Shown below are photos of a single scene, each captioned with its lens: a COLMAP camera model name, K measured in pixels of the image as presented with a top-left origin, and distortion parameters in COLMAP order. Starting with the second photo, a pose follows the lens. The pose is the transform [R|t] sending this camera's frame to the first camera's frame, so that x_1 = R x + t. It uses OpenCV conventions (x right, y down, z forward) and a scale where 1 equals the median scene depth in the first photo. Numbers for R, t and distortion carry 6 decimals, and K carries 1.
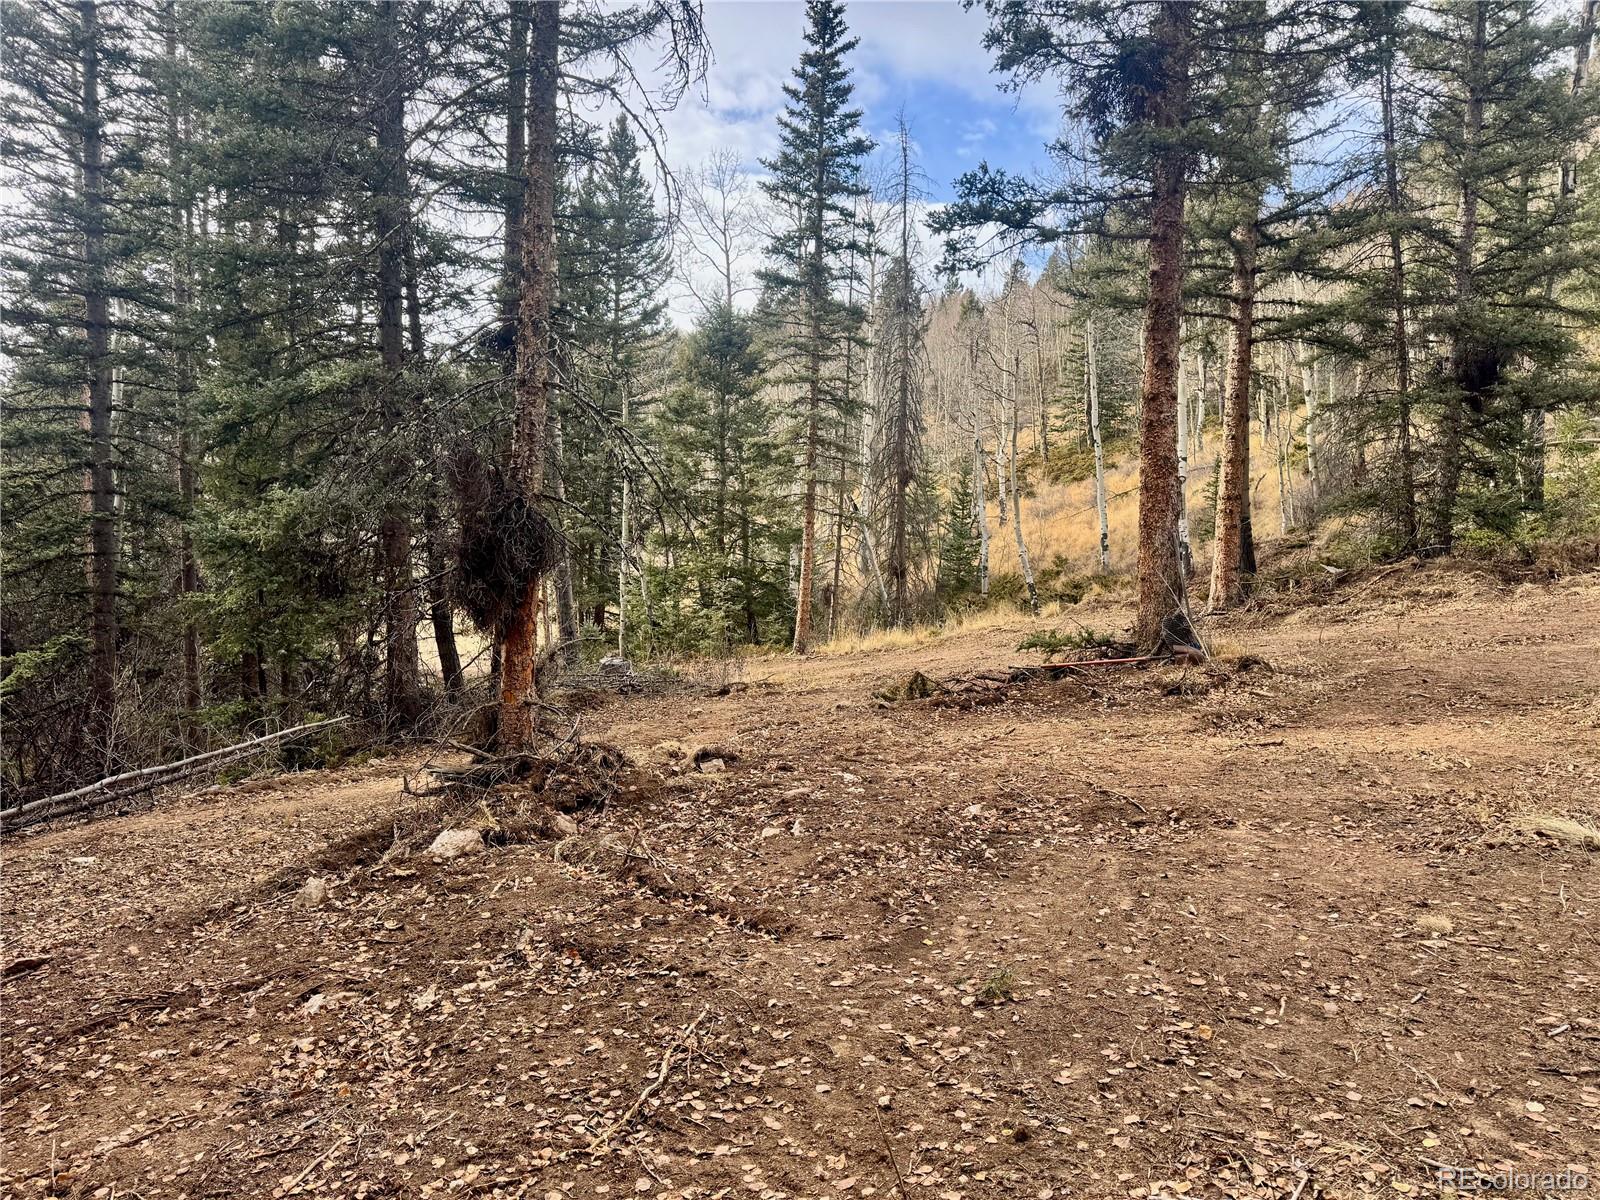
lens RADIAL K [[1106.9, 0, 788.3], [0, 1106.9, 609.2], [0, 0, 1]] dist [0.111360, -0.164000]
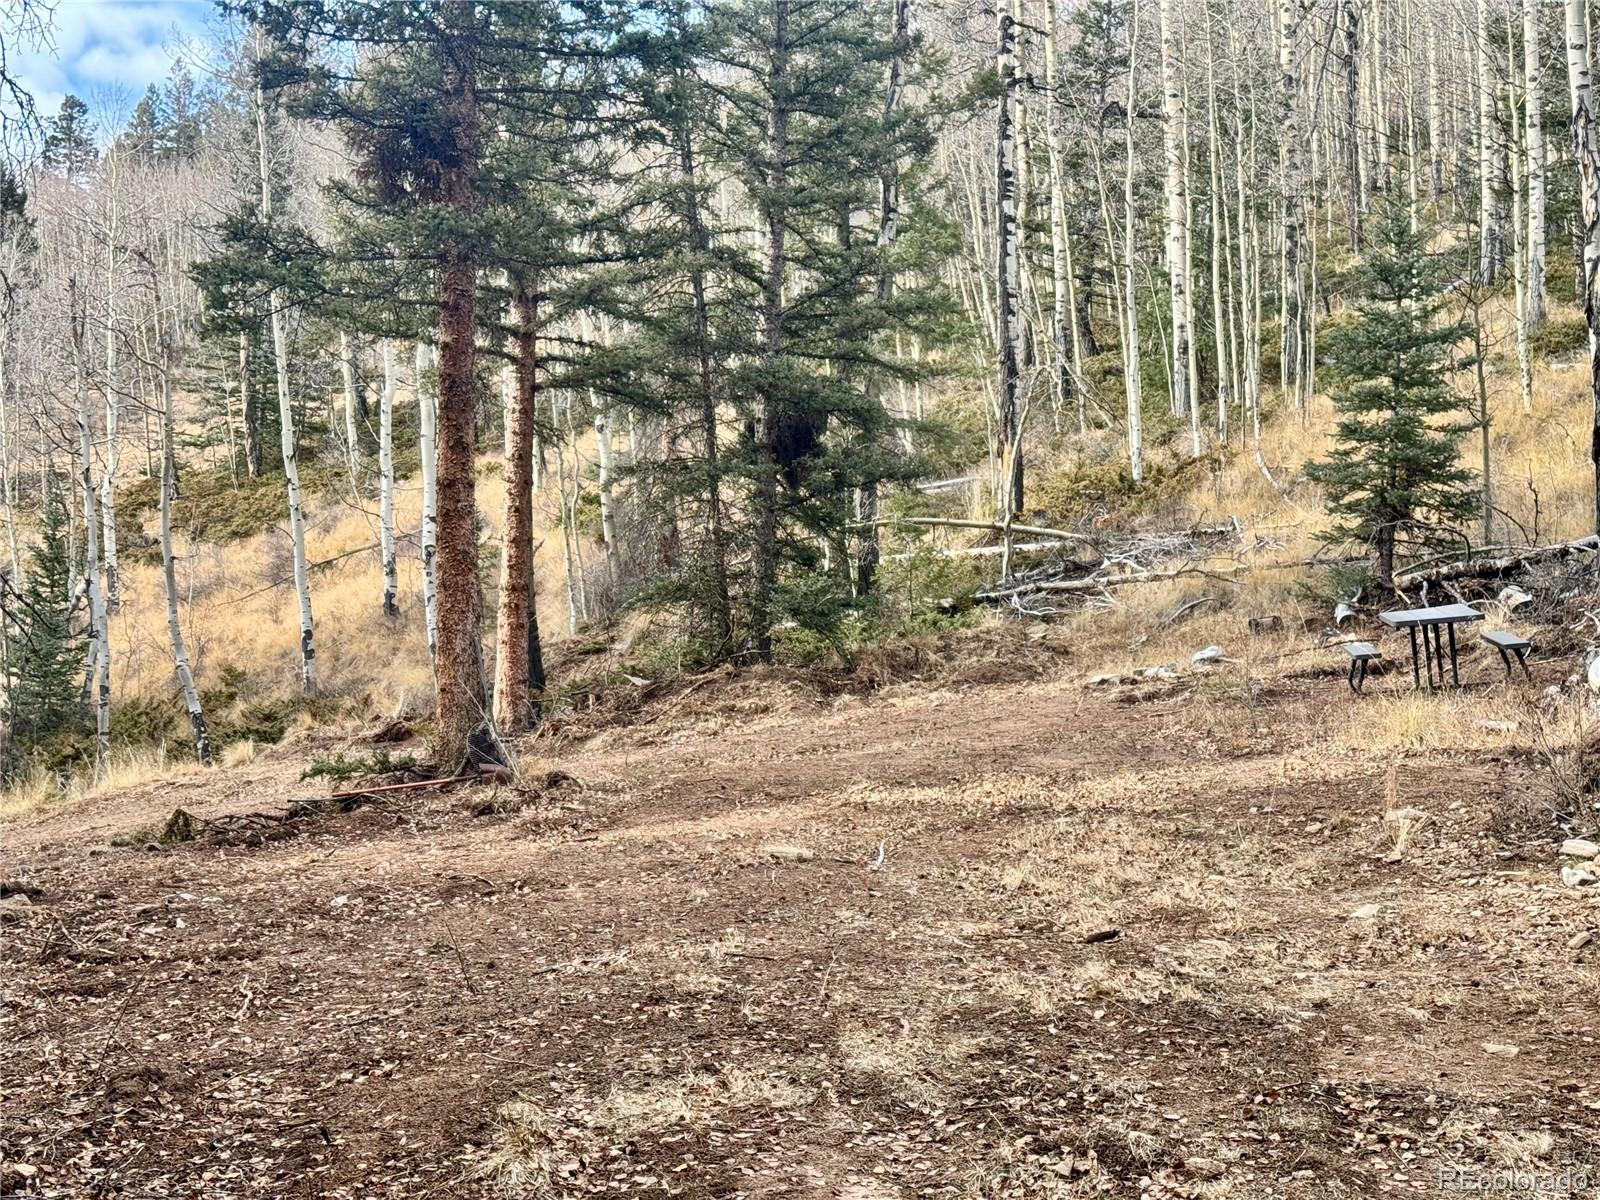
lens RADIAL K [[2212.0, 0, 788.3], [0, 2212.0, 609.6], [0, 0, 1]] dist [0.161129, -0.320297]
pose [[0.869682, 0.006145, 0.493575, -0.298207], [0.030779, 0.997302, -0.066650, 0.033662], [-0.492652, 0.073156, 0.867146, -0.625759]]
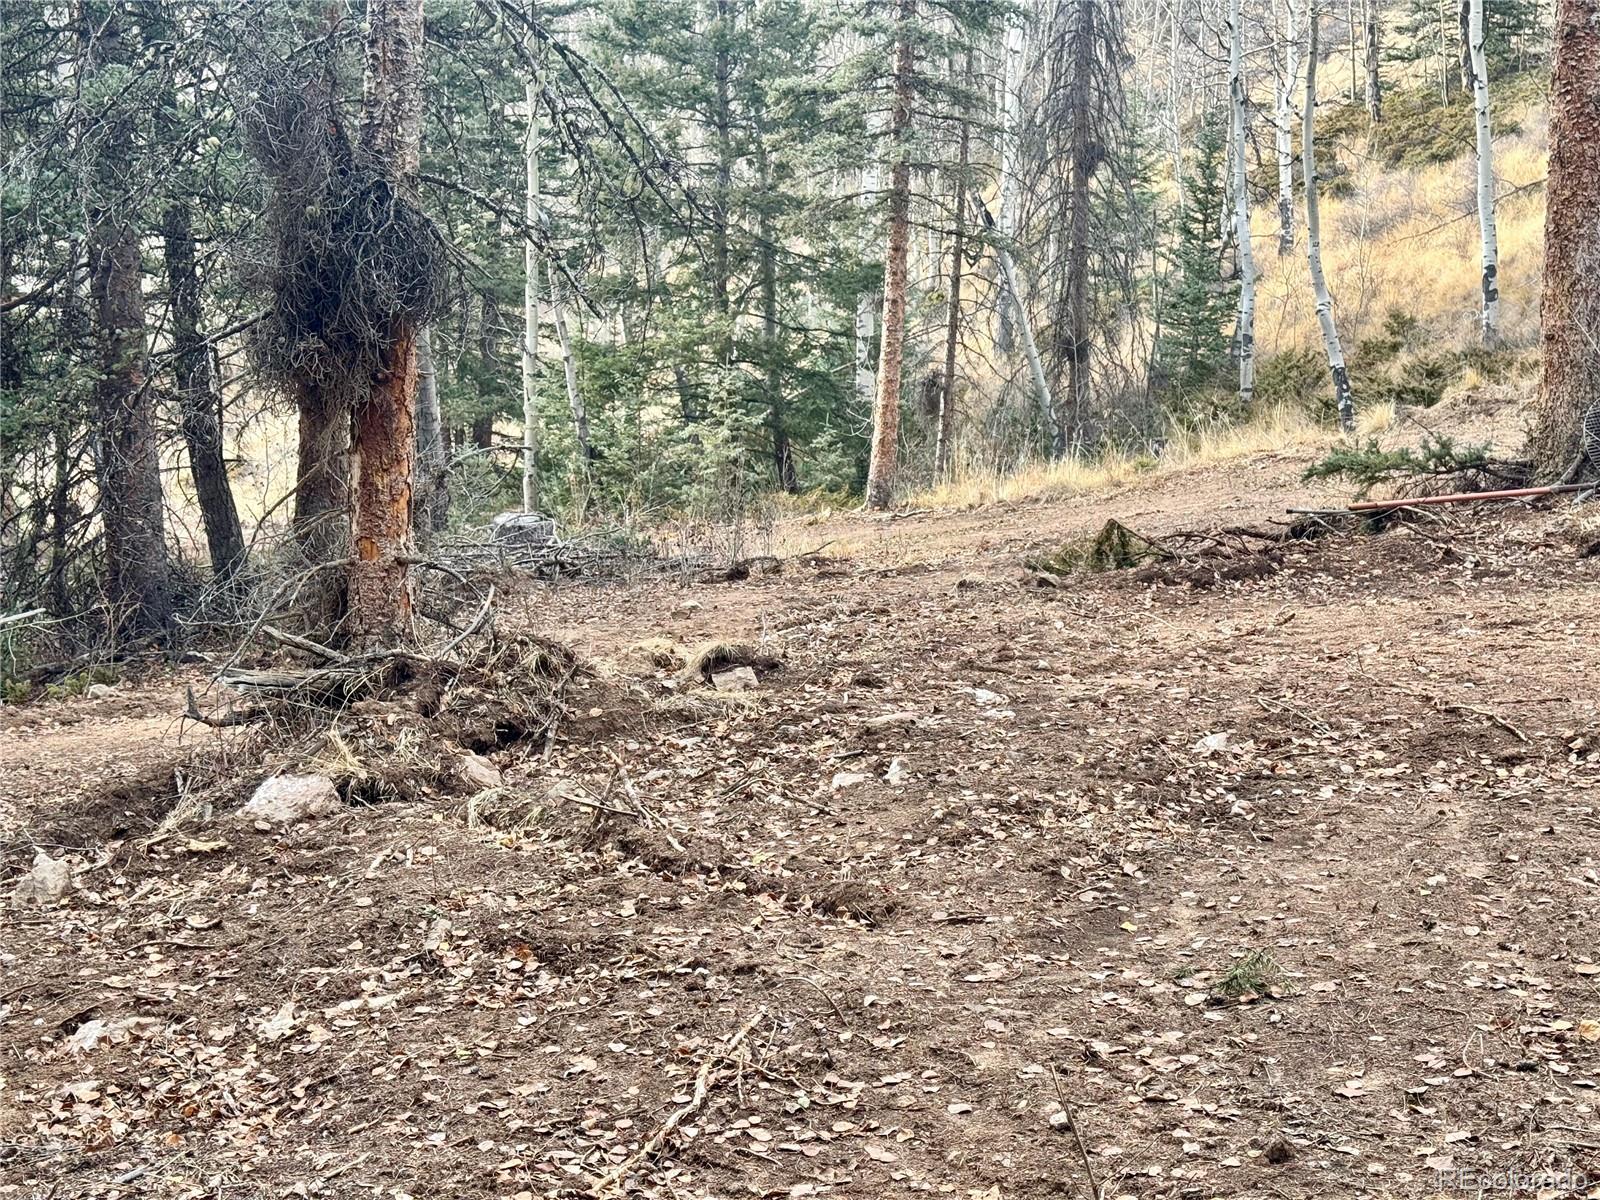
lens RADIAL K [[2212.0, 0, 788.3], [0, 2212.0, 609.6], [0, 0, 1]] dist [0.161129, -0.320297]
pose [[0.999610, -0.003022, -0.027749, -0.008248], [0.005197, 0.996890, 0.078636, 0.015098], [0.027425, -0.078749, 0.996517, -0.060859]]
